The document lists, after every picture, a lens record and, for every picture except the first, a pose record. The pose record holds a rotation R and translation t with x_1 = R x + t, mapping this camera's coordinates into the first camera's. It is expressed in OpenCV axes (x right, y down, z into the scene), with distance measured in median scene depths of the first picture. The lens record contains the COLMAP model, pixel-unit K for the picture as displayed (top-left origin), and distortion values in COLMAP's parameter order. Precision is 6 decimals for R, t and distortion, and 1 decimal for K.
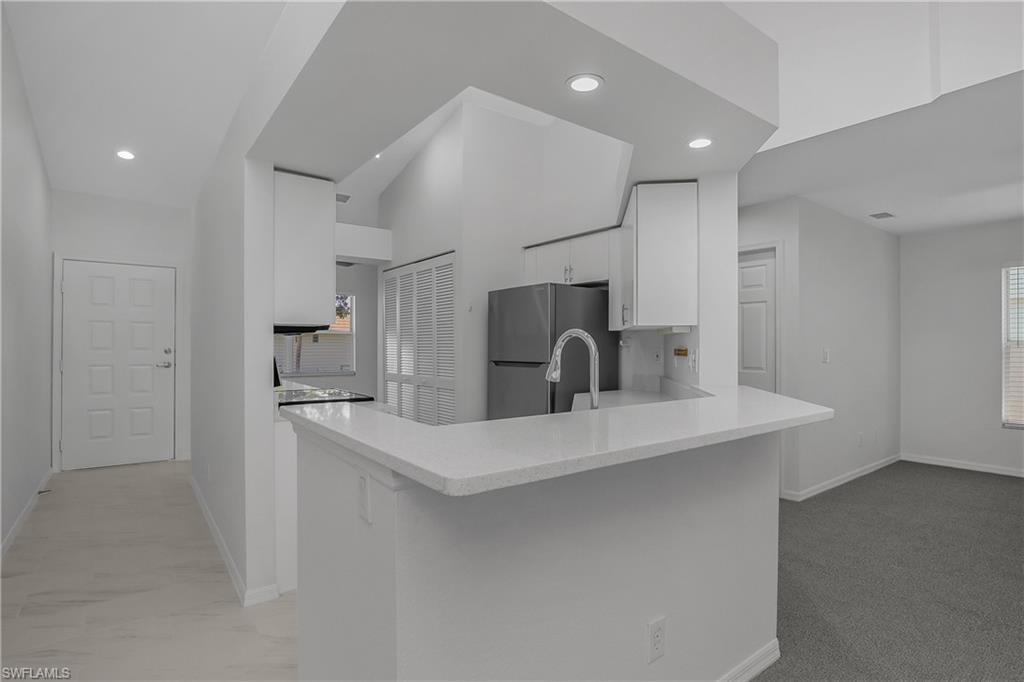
lens RADIAL K [[511.9, 0, 508.0], [0, 511.9, 339.2], [0, 0, 1]] dist [-0.024118, 0.003759]
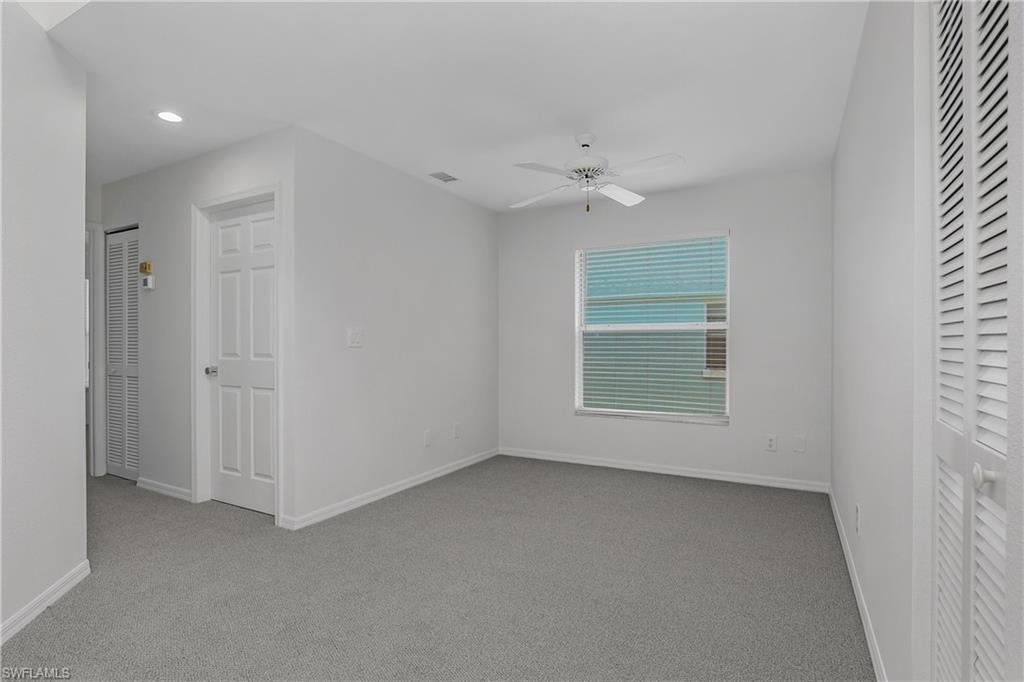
lens RADIAL K [[511.9, 0, 514.5], [0, 511.9, 344.7], [0, 0, 1]] dist [-0.024118, 0.003759]
pose [[0.909826, -0.003595, 0.414973, 0.545794], [-0.003587, 0.999857, 0.016526, 0.027686], [-0.414973, -0.016524, 0.909683, 0.168926]]
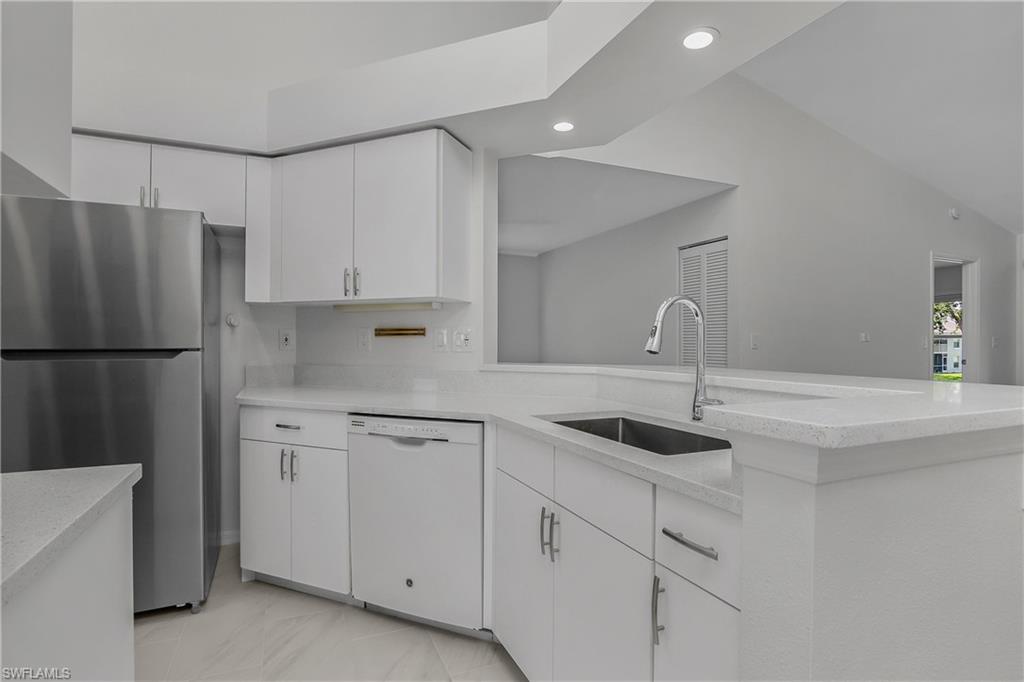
lens RADIAL K [[511.9, 0, 510.1], [0, 511.9, 342.2], [0, 0, 1]] dist [-0.024118, 0.003759]
pose [[0.239264, -0.002008, 0.970952, -0.359710], [-0.009776, 0.999942, 0.004477, 0.028493], [-0.970905, -0.010564, 0.239231, 0.459883]]
